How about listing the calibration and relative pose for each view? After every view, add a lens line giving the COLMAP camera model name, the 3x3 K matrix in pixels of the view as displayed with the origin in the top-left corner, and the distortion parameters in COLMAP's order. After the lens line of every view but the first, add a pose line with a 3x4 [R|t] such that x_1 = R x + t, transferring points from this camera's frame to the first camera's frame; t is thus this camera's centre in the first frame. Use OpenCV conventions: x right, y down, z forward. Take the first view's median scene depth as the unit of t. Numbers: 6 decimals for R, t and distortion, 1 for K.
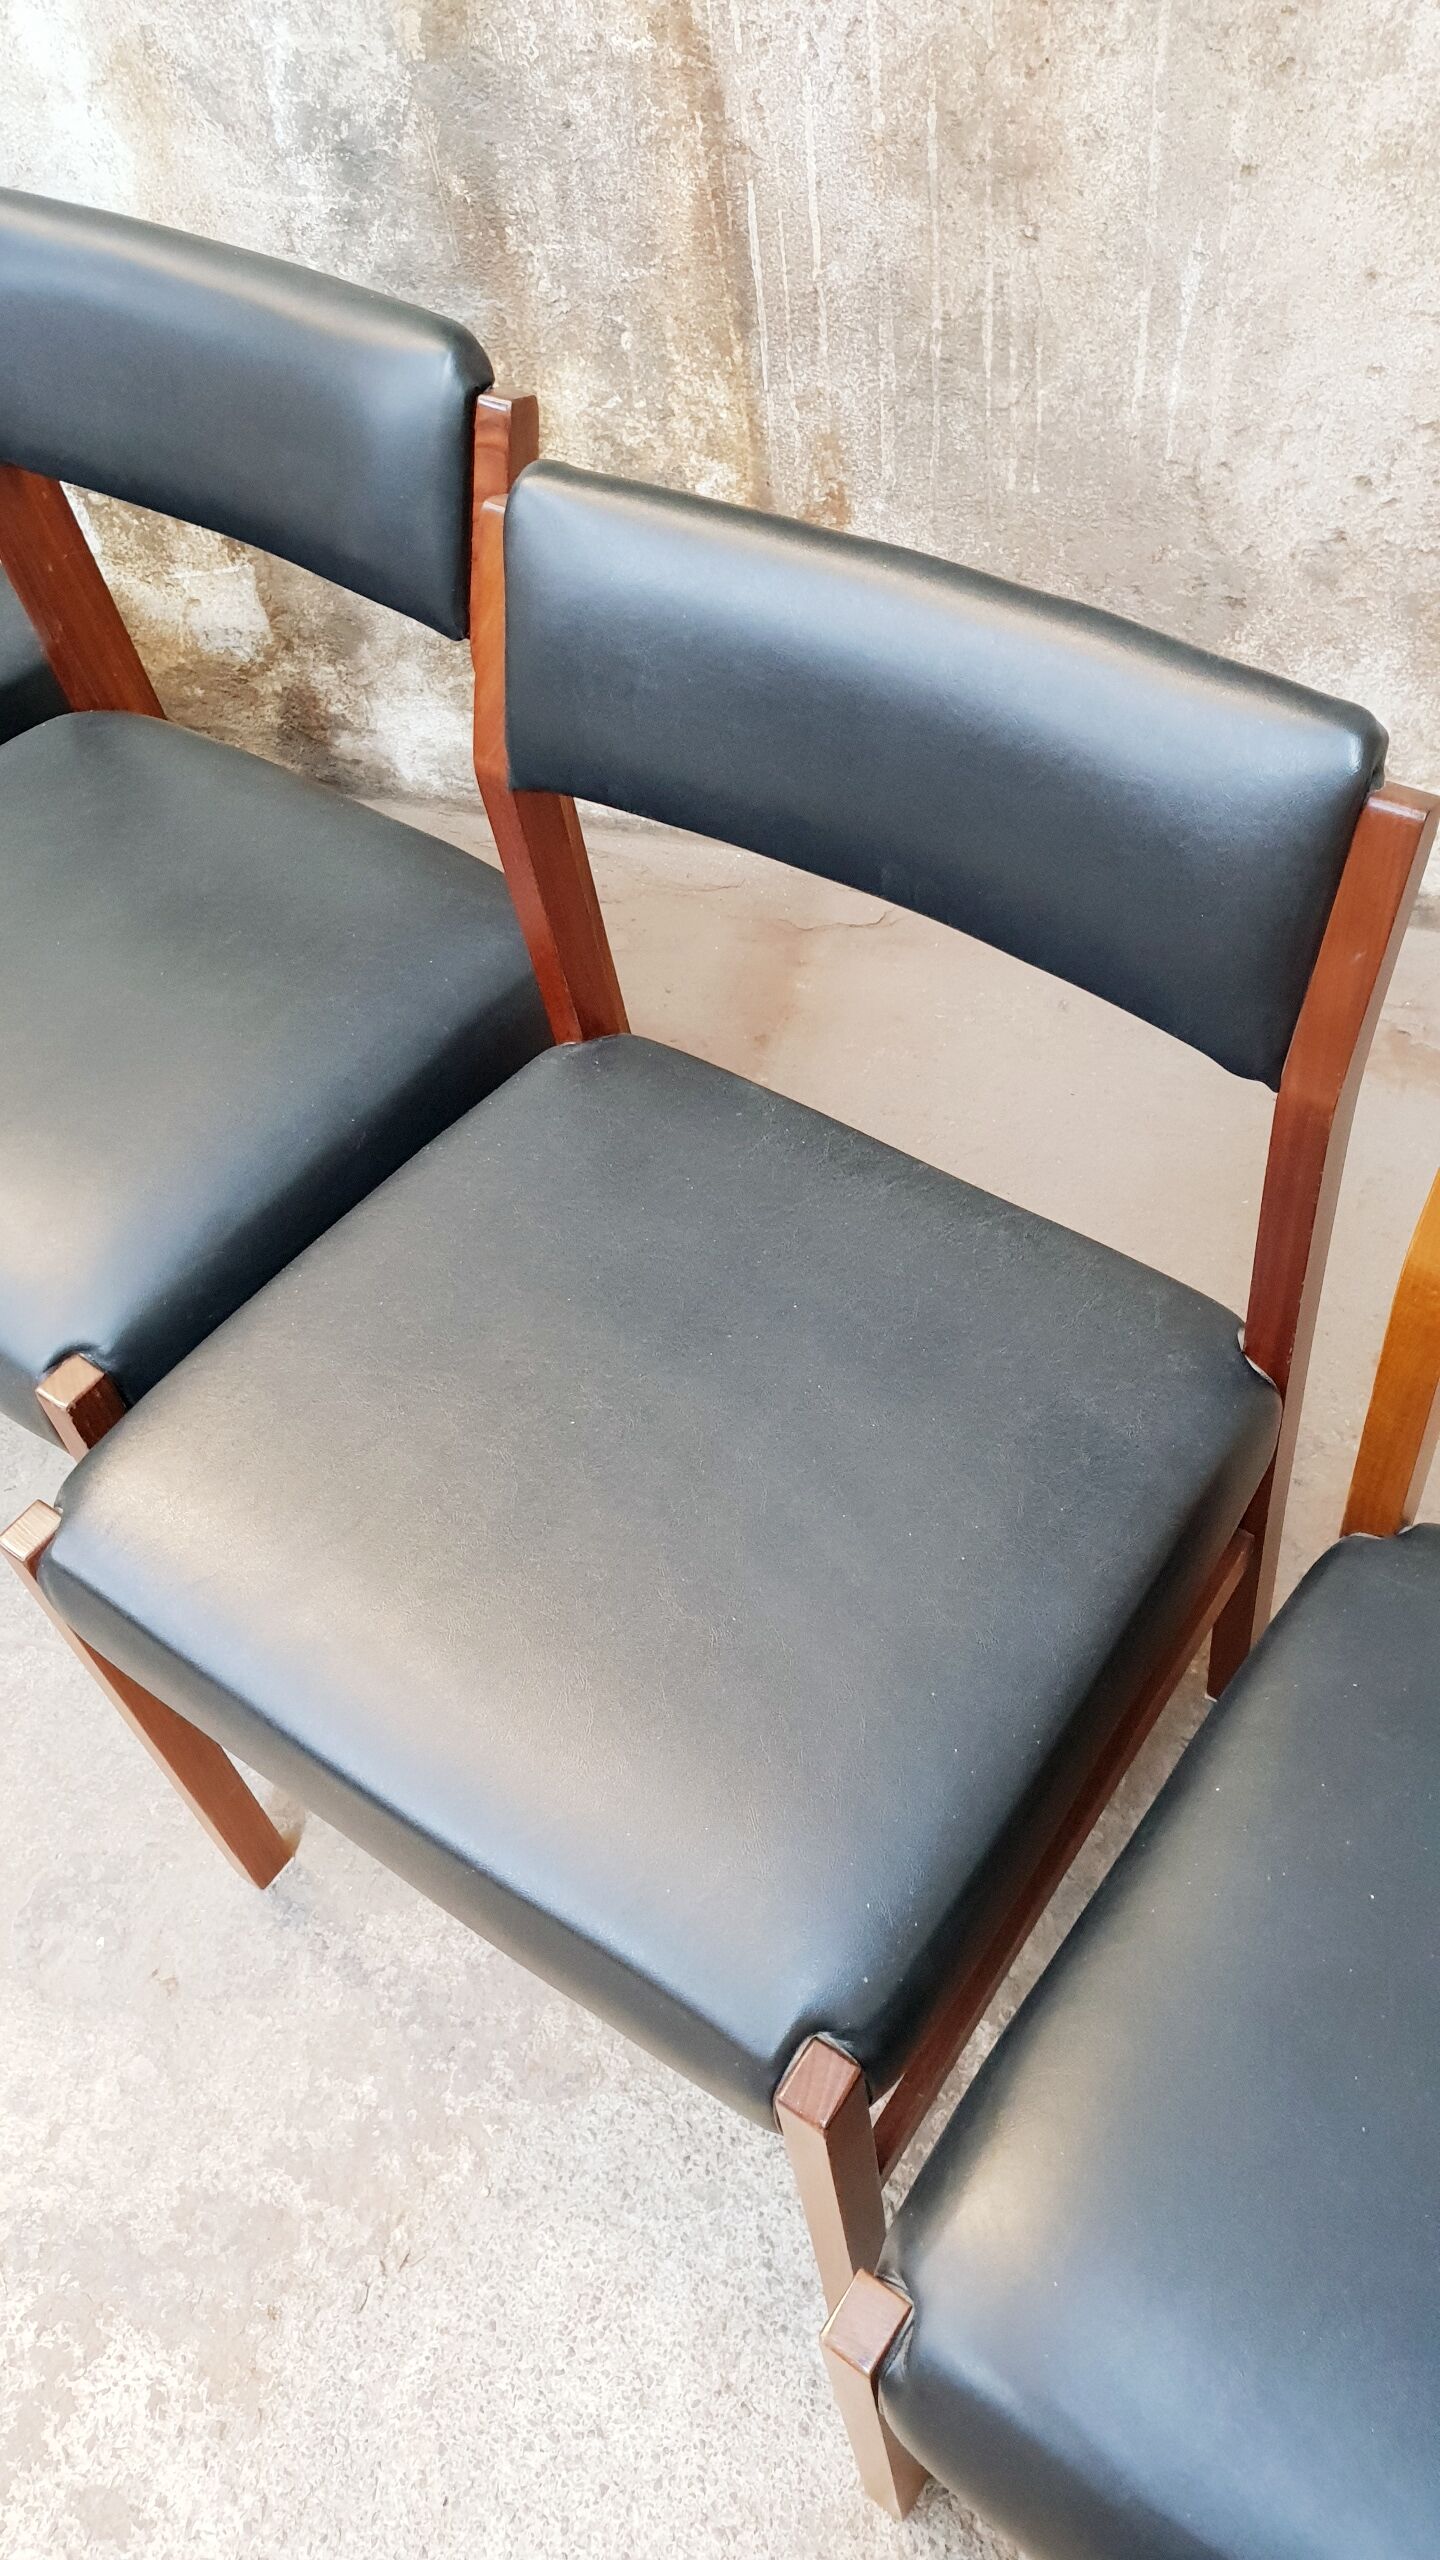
lens RADIAL K [[2032.7, 0, 738.4], [0, 2032.7, 1300.1], [0, 0, 1]] dist [-0.005264, 0.033029]
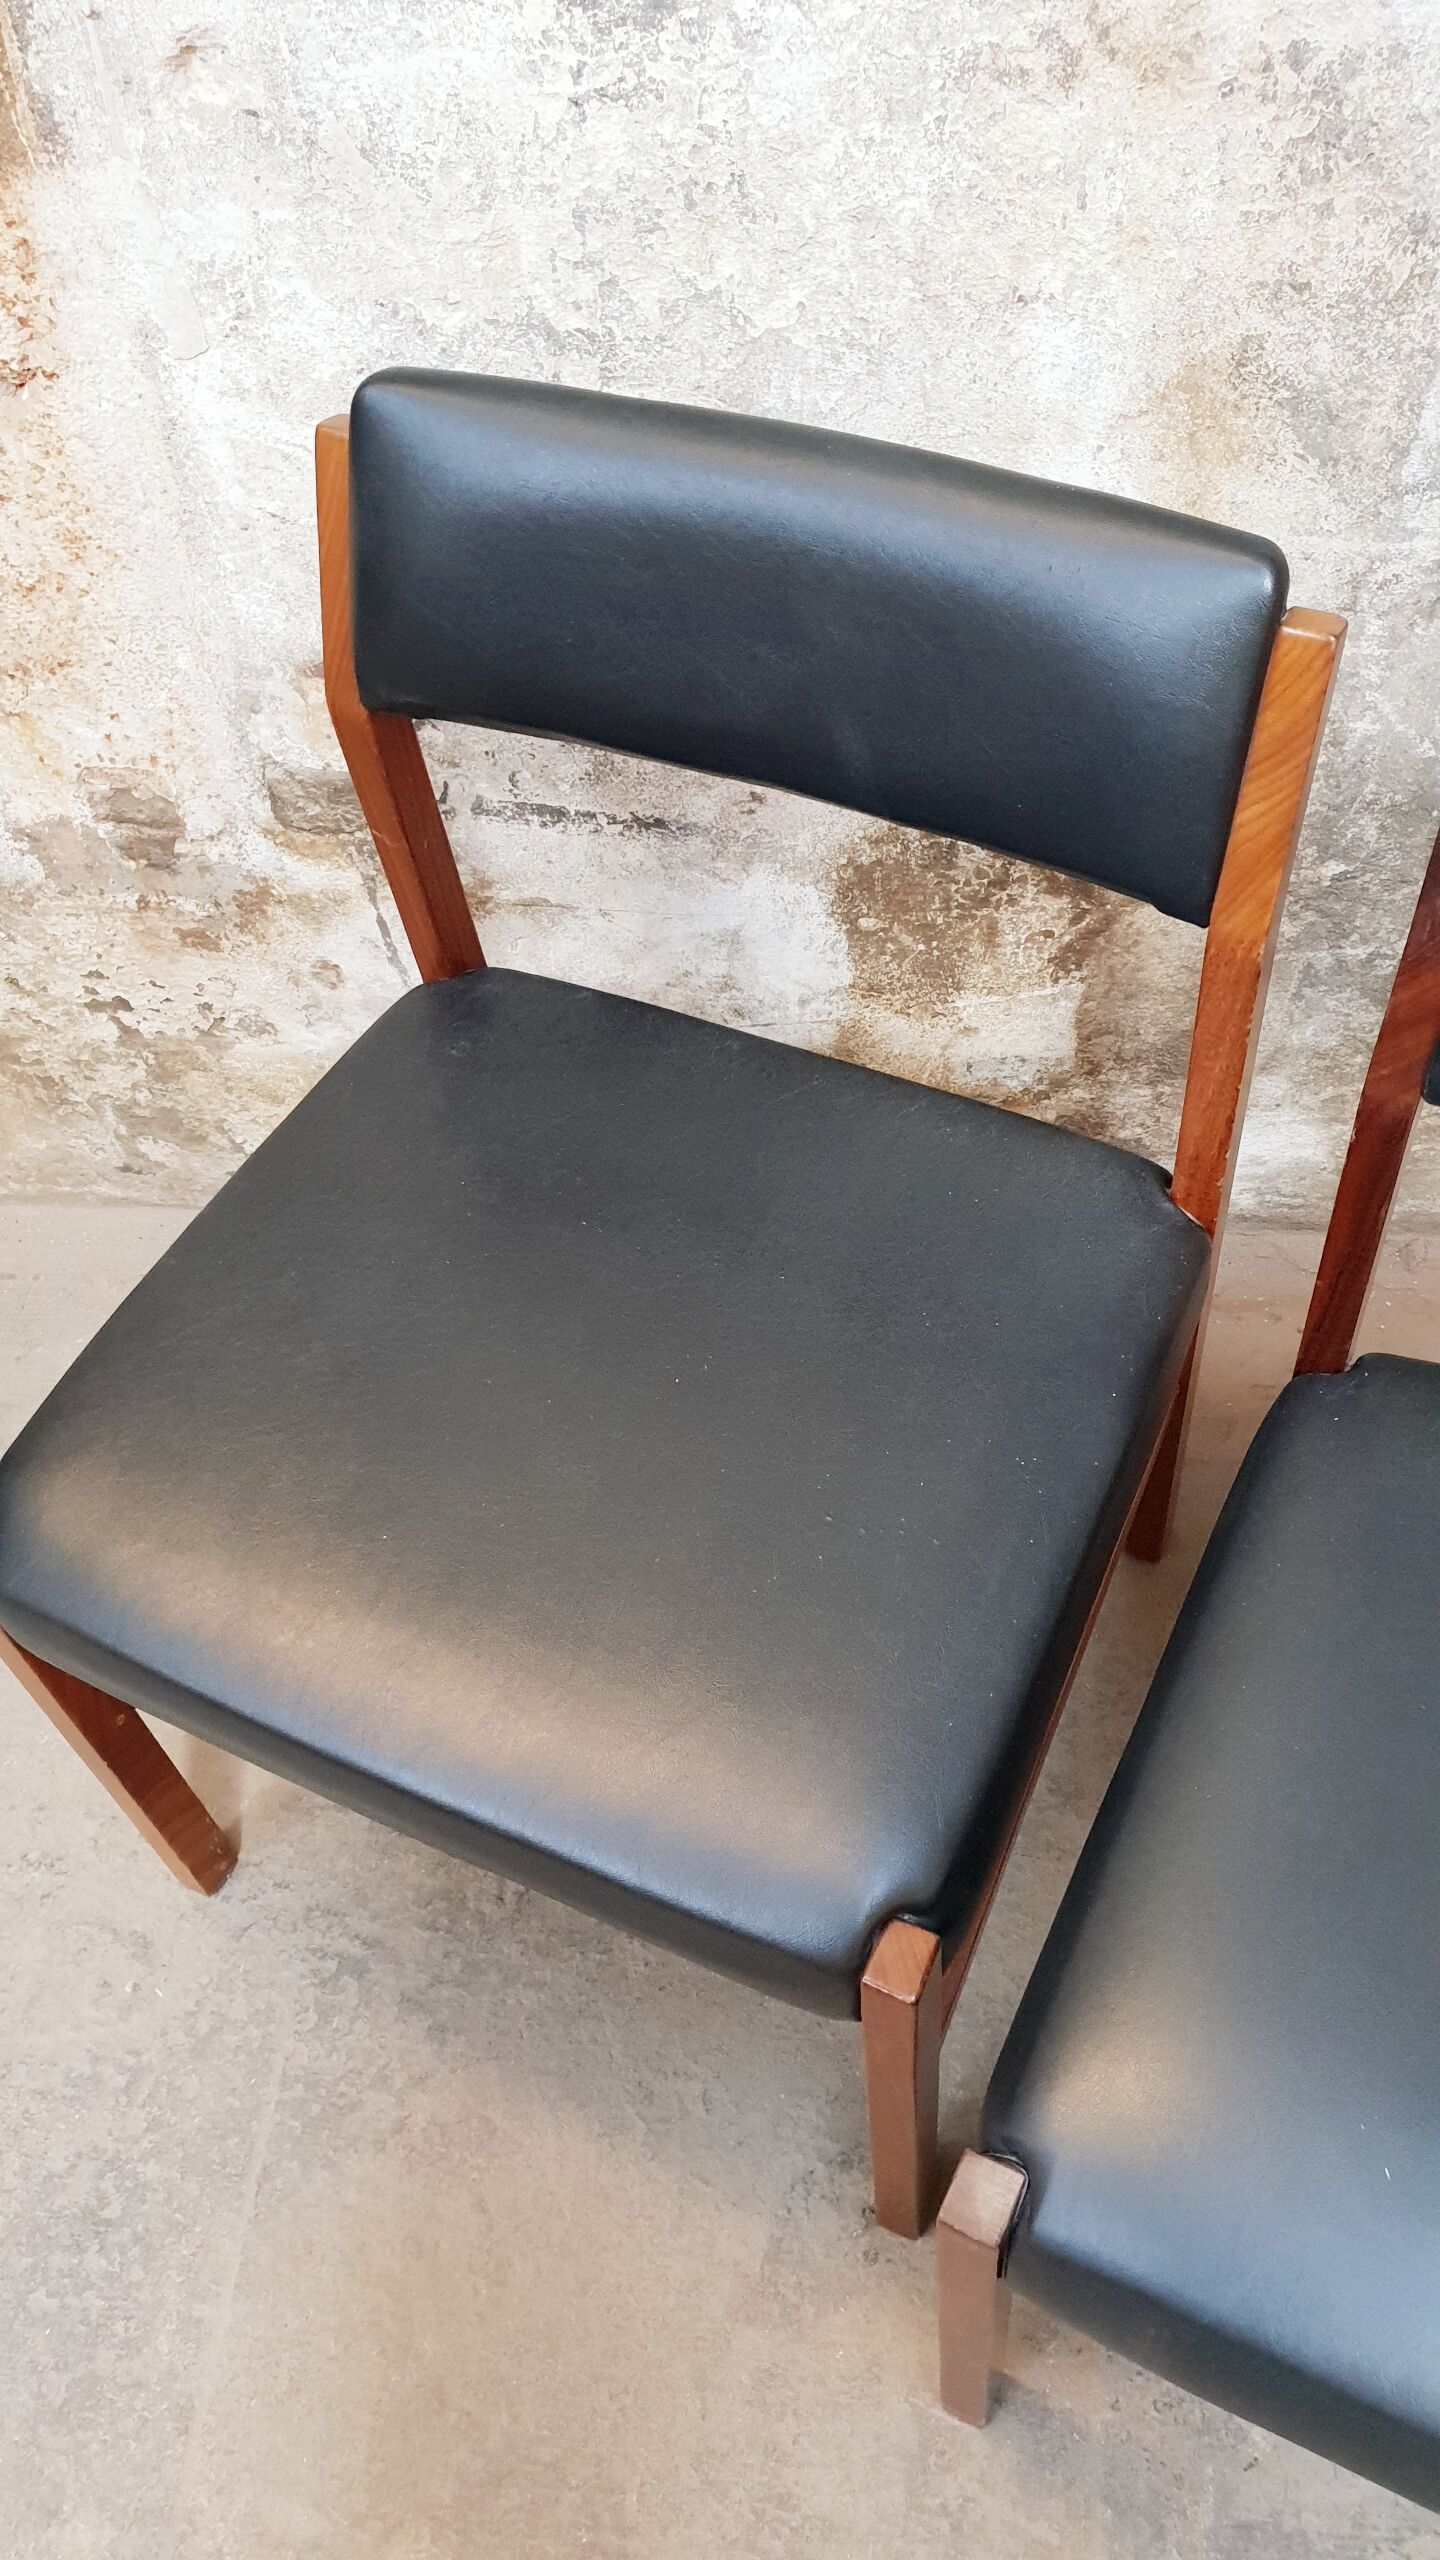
lens RADIAL K [[2032.7, 0, 738.0], [0, 2032.7, 1290.0], [0, 0, 1]] dist [-0.005264, 0.033029]
pose [[0.979156, -0.150547, 0.136343, -0.585488], [0.150450, 0.988556, 0.011077, -0.343664], [-0.136451, 0.009667, 0.990600, 0.361513]]
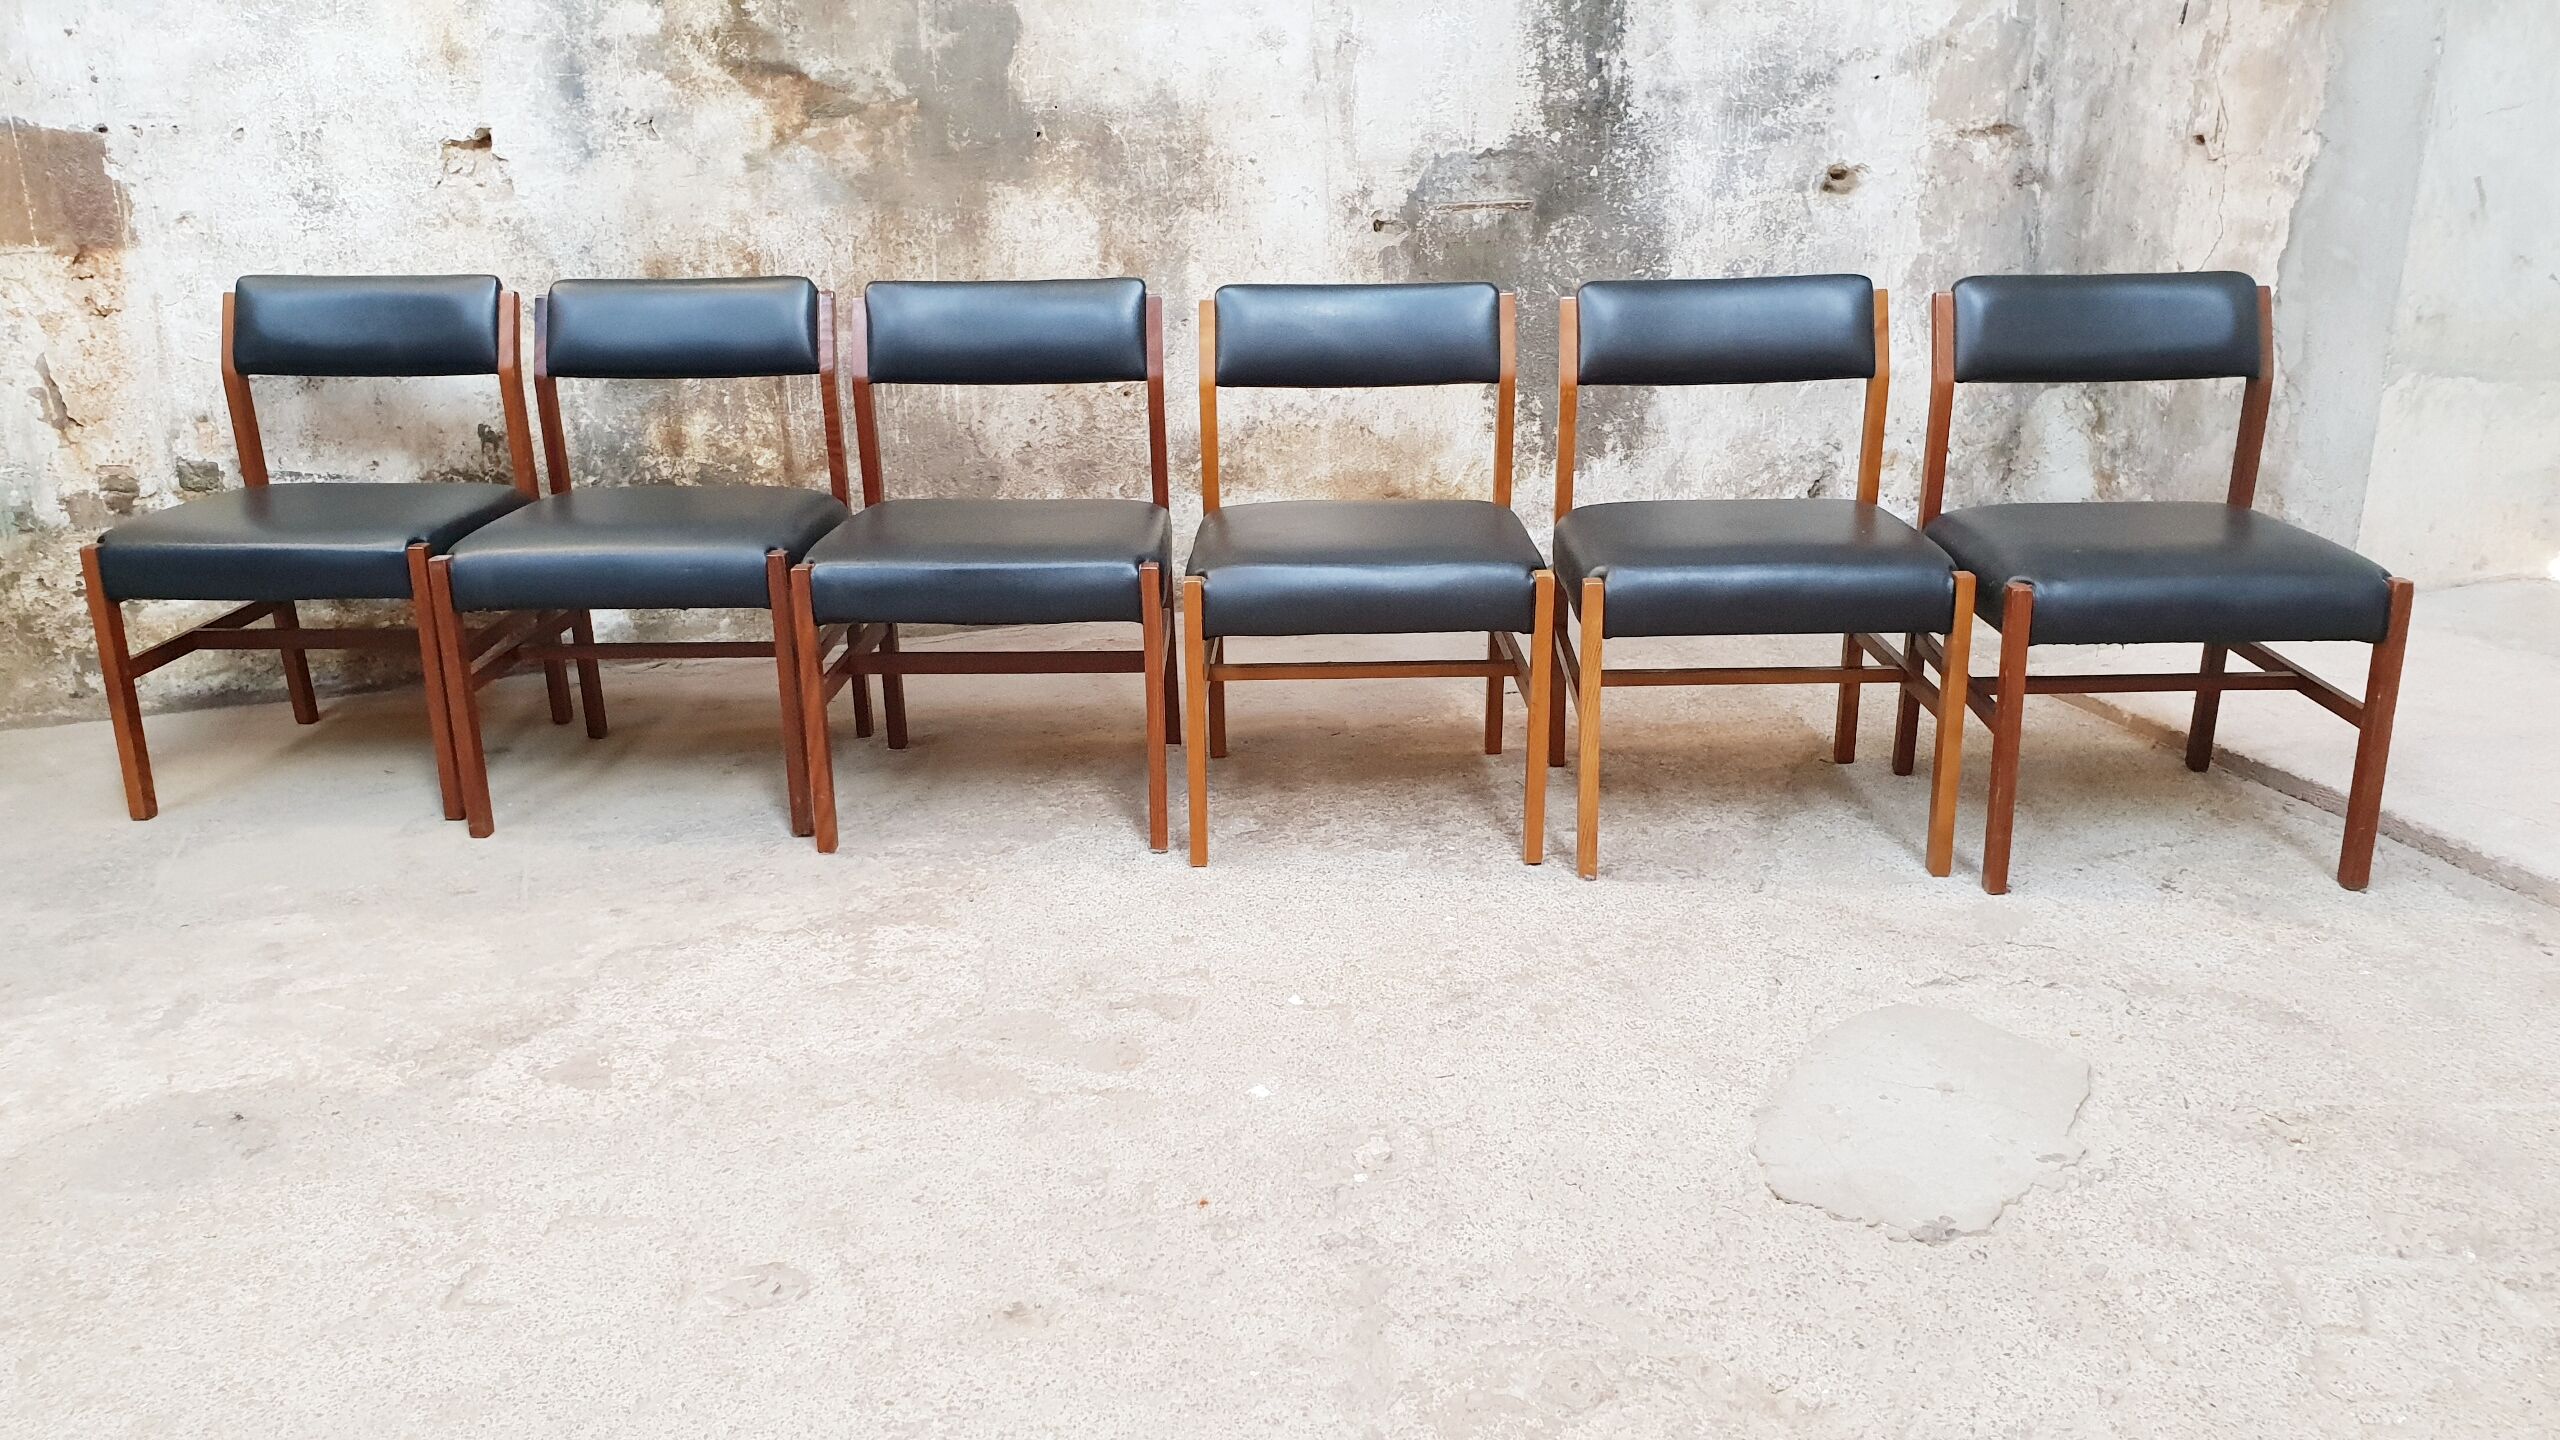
lens RADIAL K [[2032.7, 0, 1308.4], [0, 2032.7, 689.8], [0, 0, 1]] dist [-0.005264, 0.033029]
pose [[0.809681, -0.093448, 0.579382, -0.952688], [0.421701, 0.779234, -0.463641, 1.232019], [-0.408148, 0.619728, 0.670338, -0.691096]]
